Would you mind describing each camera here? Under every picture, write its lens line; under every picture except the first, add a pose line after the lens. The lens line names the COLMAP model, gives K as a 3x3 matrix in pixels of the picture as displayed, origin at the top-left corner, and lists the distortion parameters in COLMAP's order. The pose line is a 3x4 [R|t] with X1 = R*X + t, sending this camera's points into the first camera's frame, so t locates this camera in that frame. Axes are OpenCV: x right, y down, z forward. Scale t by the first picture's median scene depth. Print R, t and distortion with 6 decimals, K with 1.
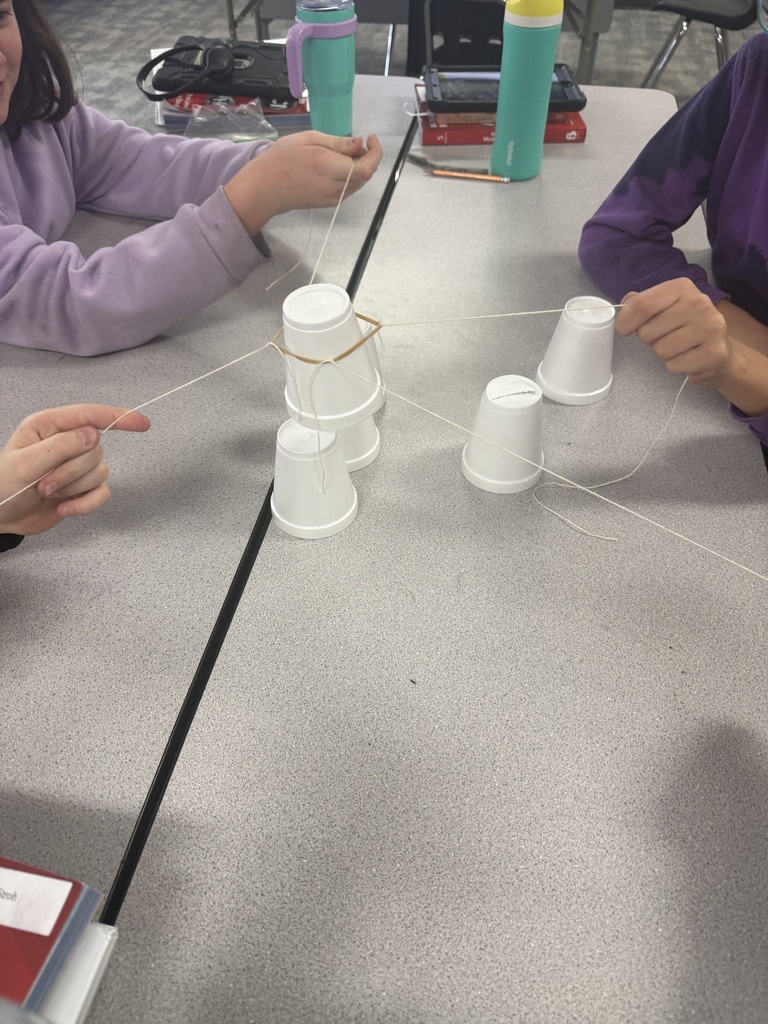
lens RADIAL K [[699.6, 0, 384.0], [0, 699.6, 512.0], [0, 0, 1]] dist [0.047843, -0.044381]
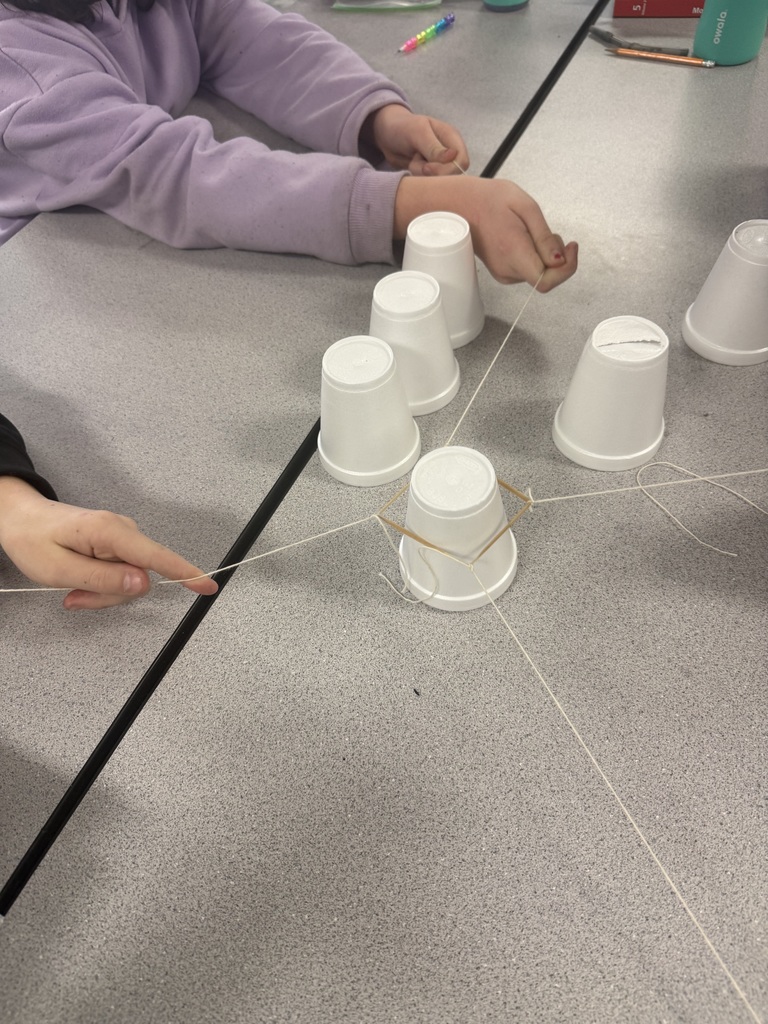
lens RADIAL K [[715.8, 0, 384.0], [0, 715.8, 512.0], [0, 0, 1]] dist [-0.000669, -0.002428]
pose [[0.965890, 0.158019, -0.205149, 0.157635], [-0.134920, 0.983297, 0.122163, -0.063484], [0.221027, -0.090317, 0.971077, 0.239470]]
